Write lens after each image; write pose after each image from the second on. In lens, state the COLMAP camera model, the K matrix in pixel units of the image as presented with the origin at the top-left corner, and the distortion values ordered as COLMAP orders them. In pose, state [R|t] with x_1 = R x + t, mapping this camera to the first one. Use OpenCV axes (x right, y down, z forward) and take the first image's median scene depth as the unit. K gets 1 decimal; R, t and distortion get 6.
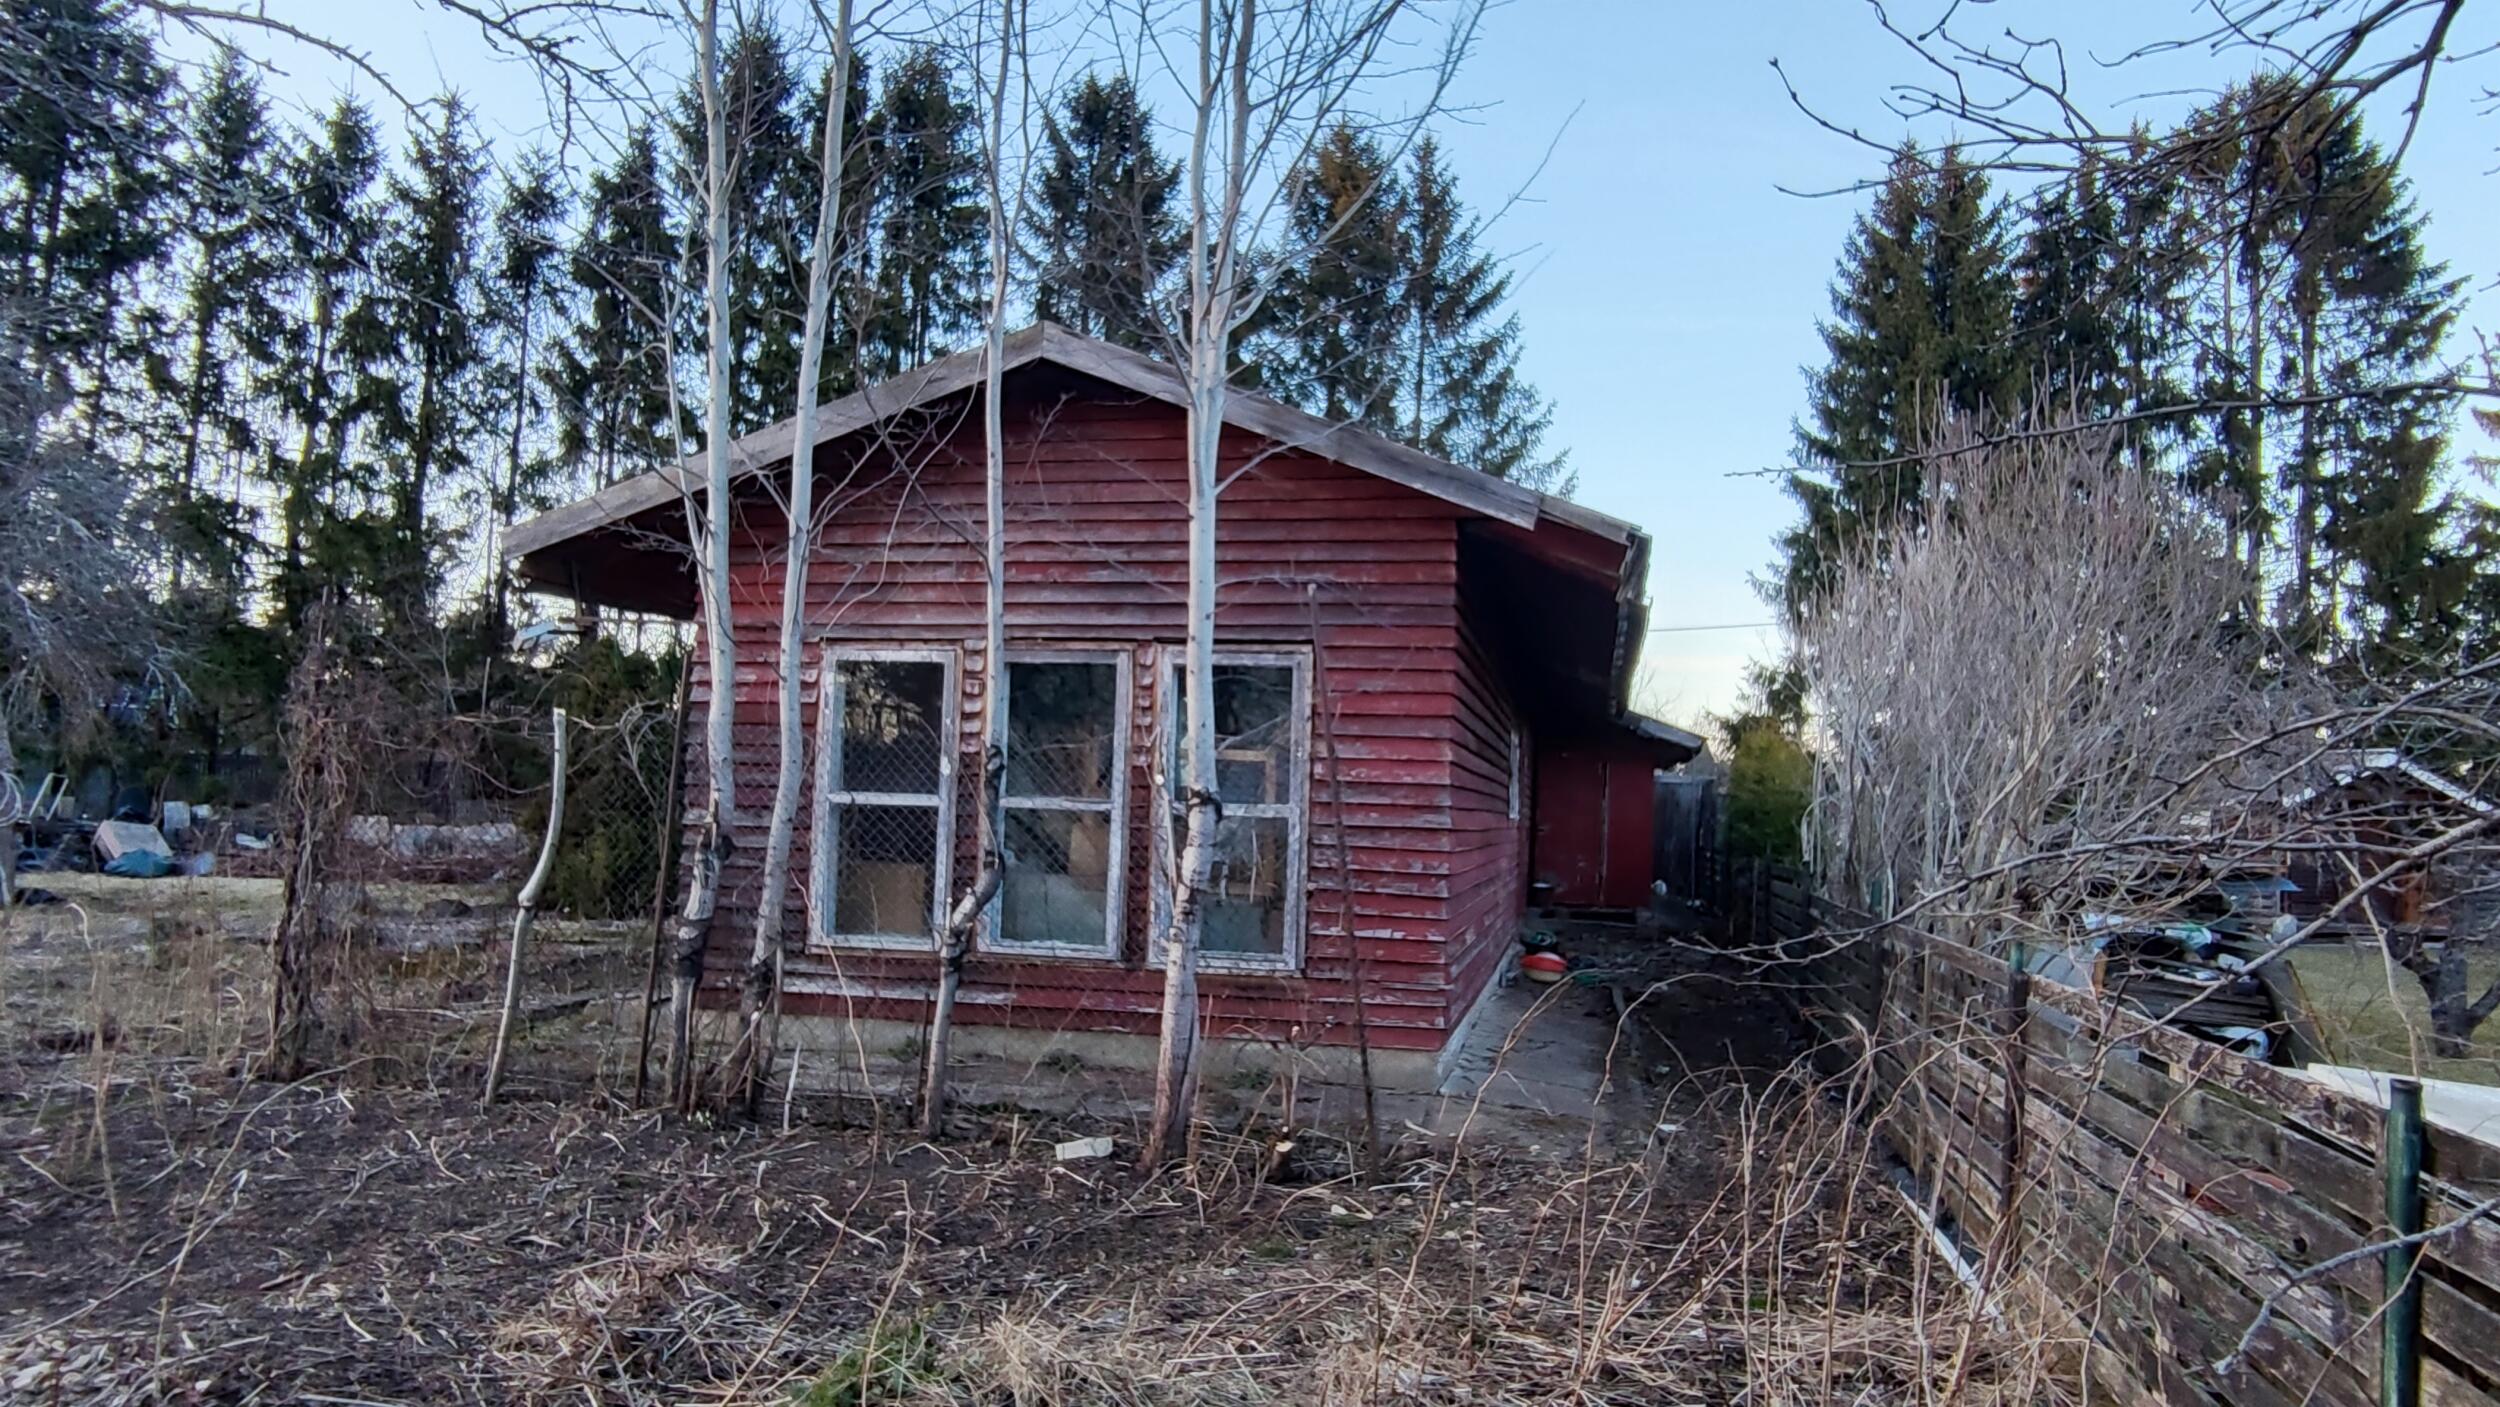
lens RADIAL K [[1601.2, 0, 1246.2], [0, 1601.2, 704.2], [0, 0, 1]] dist [0.012023, 0.001354]
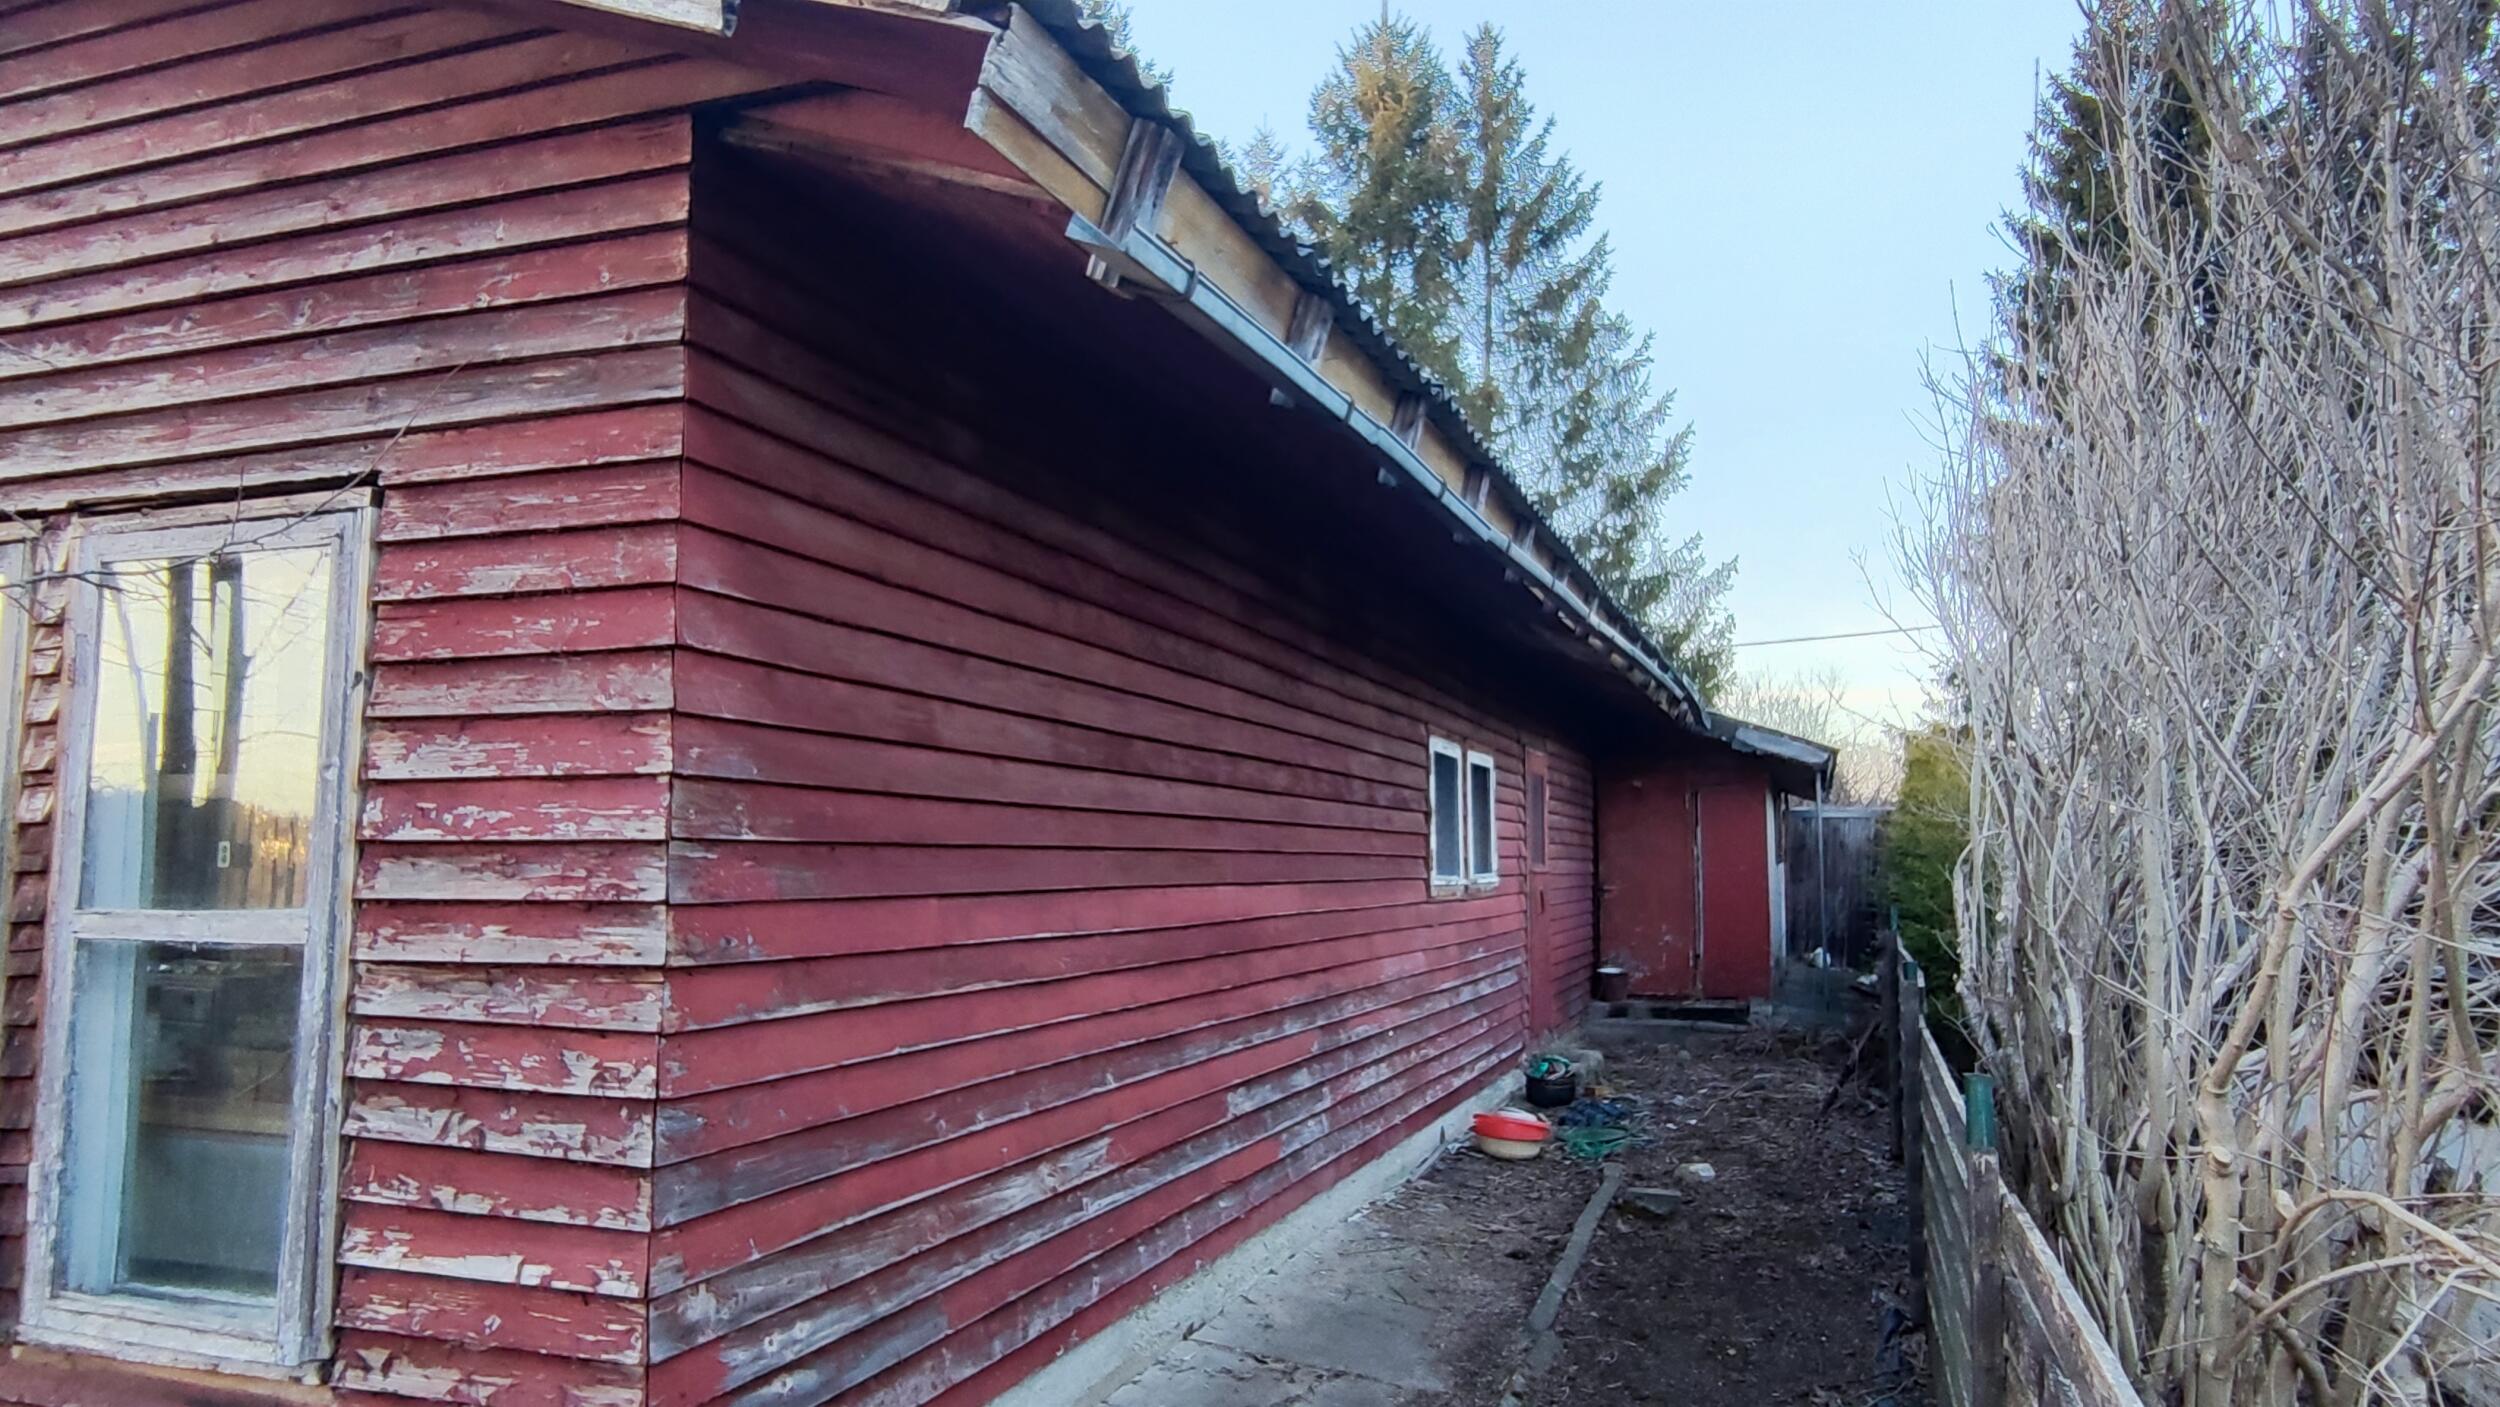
lens RADIAL K [[1601.2, 0, 1254.9], [0, 1601.2, 702.4], [0, 0, 1]] dist [0.012023, 0.001354]
pose [[0.990480, -0.046094, -0.129714, 0.089018], [0.041432, 0.998403, -0.038408, 0.011382], [0.131277, 0.032668, 0.990807, 0.195341]]
